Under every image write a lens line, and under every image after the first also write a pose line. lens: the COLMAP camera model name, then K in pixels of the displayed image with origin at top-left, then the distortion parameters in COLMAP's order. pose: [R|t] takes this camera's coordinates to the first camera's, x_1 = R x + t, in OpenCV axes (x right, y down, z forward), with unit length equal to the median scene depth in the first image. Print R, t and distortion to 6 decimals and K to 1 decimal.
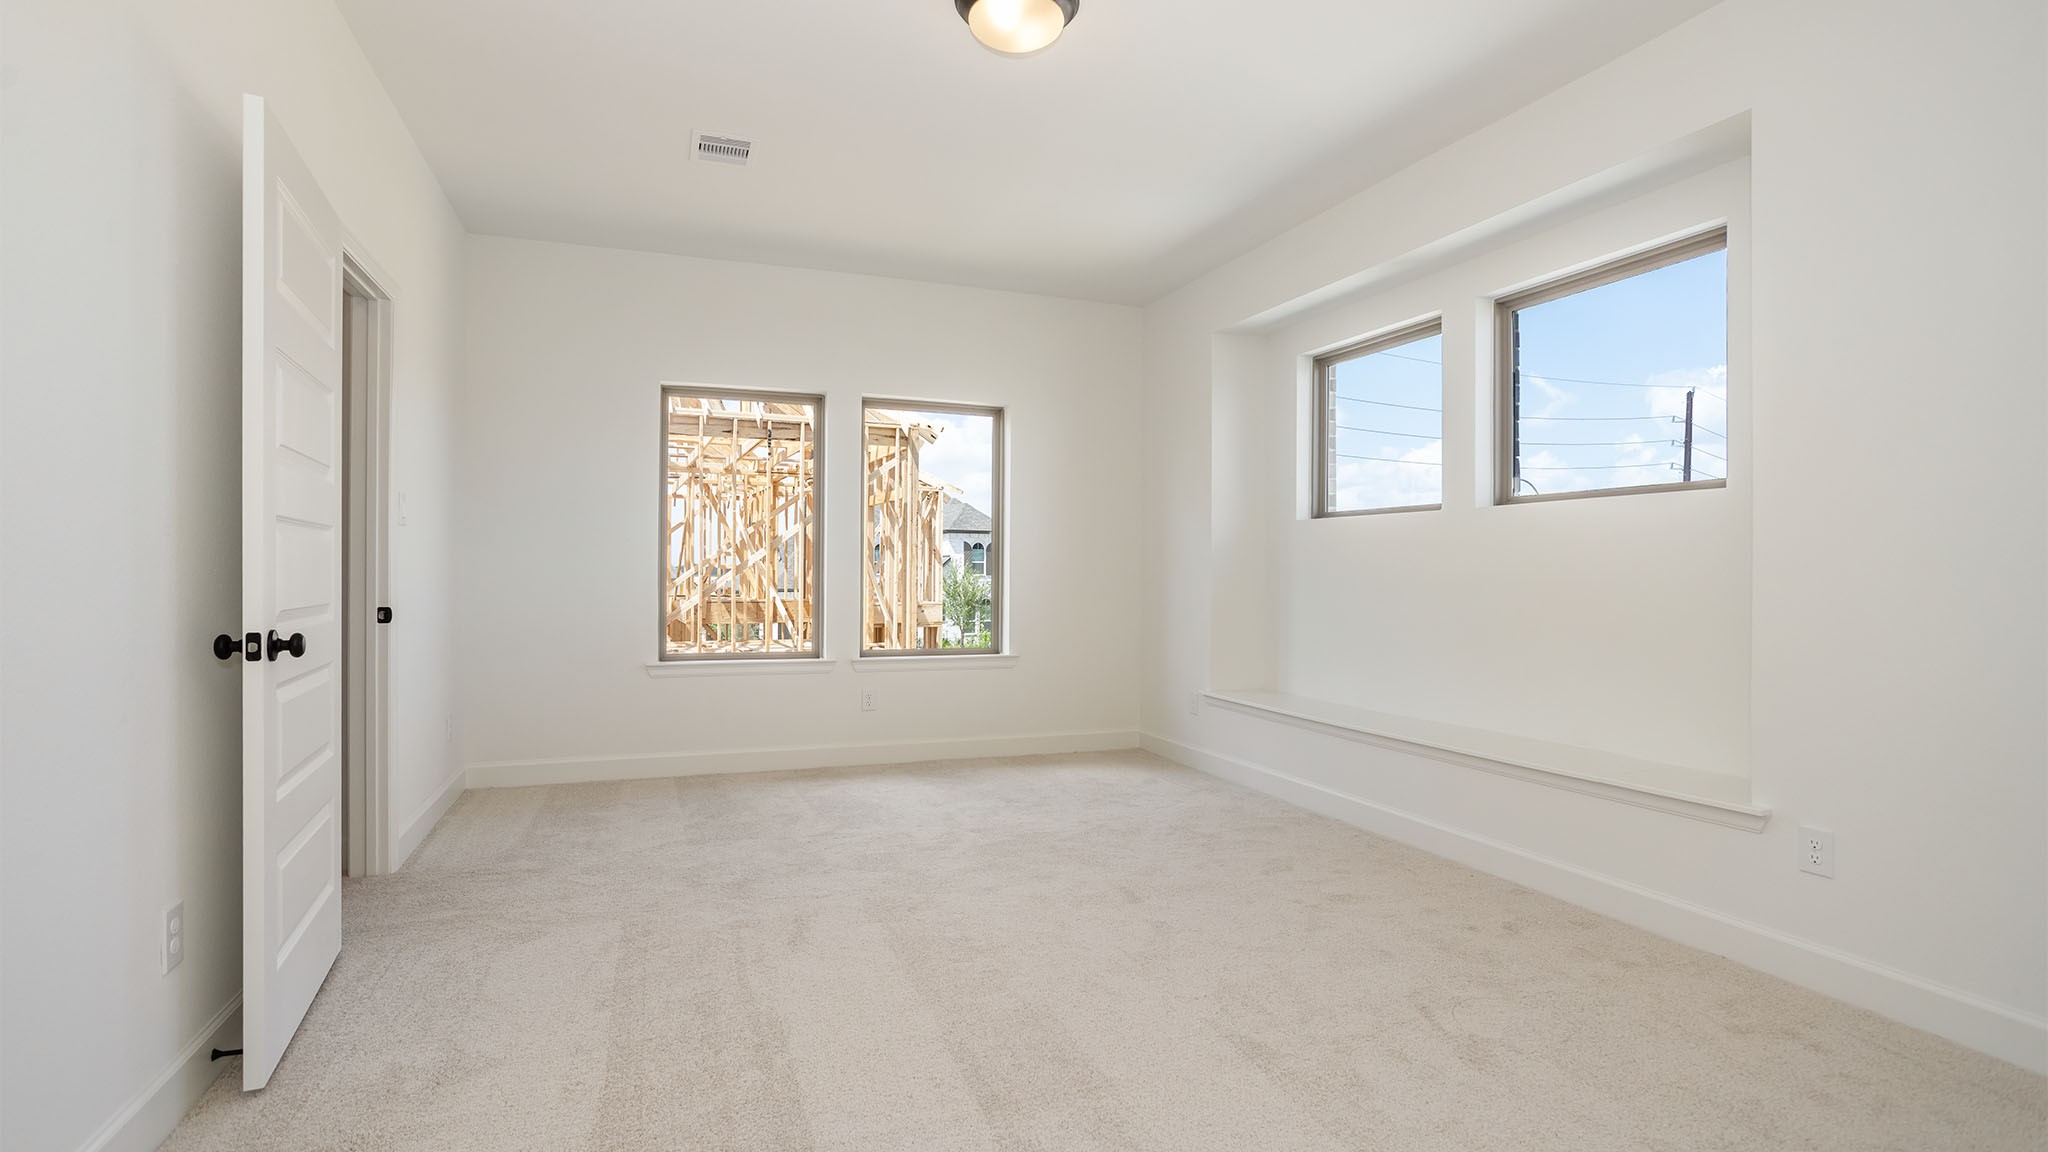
lens RADIAL K [[1065.9, 0, 1015.0], [0, 1065.9, 578.1], [0, 0, 1]] dist [-0.002246, -0.000434]
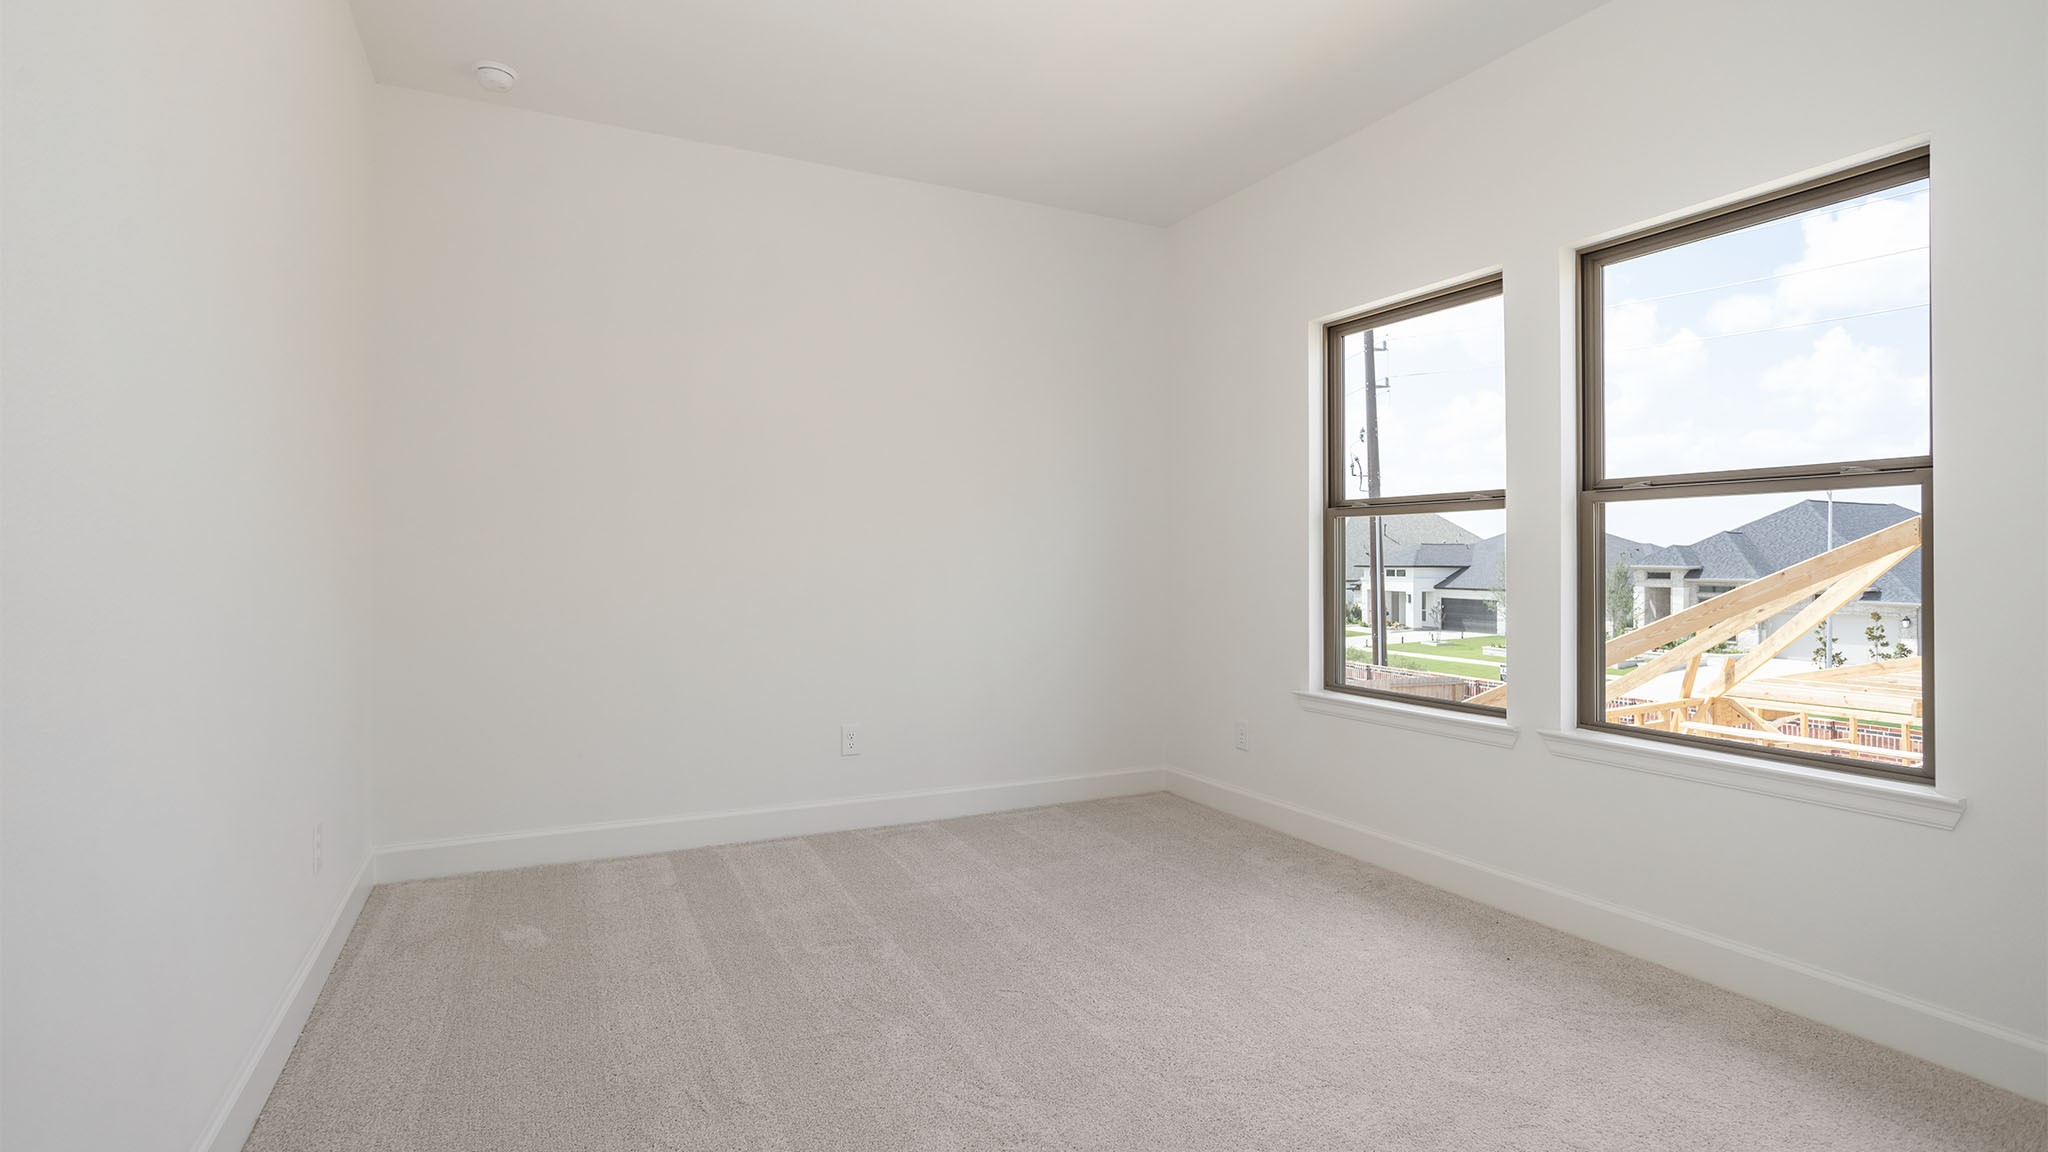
lens RADIAL K [[1065.9, 0, 1027.1], [0, 1065.9, 578.4], [0, 0, 1]] dist [-0.002246, -0.000434]
pose [[0.993975, 0.005271, 0.109477, -0.068601], [-0.005617, 0.999980, 0.002856, -0.002323], [-0.109460, -0.003453, 0.993985, 0.192880]]
